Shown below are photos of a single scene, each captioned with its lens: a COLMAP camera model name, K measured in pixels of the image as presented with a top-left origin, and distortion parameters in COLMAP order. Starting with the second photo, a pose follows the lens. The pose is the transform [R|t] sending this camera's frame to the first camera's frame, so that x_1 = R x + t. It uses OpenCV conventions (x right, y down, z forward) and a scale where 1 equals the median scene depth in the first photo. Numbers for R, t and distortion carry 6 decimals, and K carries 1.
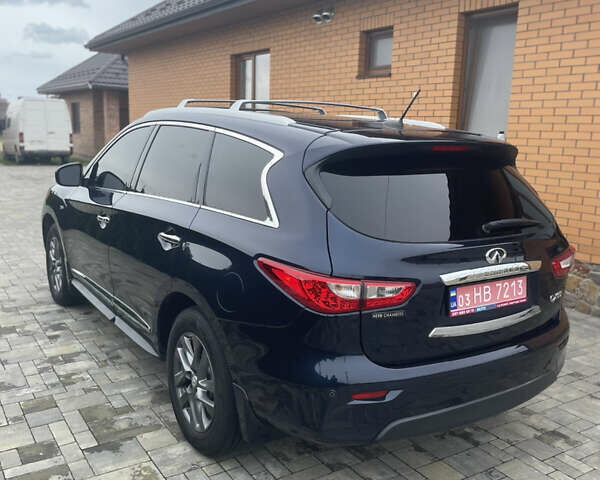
lens RADIAL K [[605.2, 0, 300.0], [0, 605.2, 240.0], [0, 0, 1]] dist [0.108641, -0.148060]
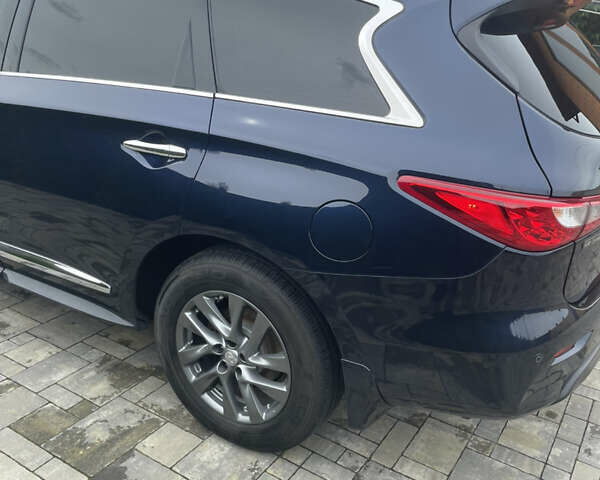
lens RADIAL K [[605.2, 0, 300.0], [0, 605.2, 240.0], [0, 0, 1]] dist [0.108641, -0.148060]
pose [[0.907555, -0.140917, 0.395584, -0.351111], [0.055184, 0.973867, 0.220312, -0.043254], [-0.416291, -0.178115, 0.891614, 0.377249]]
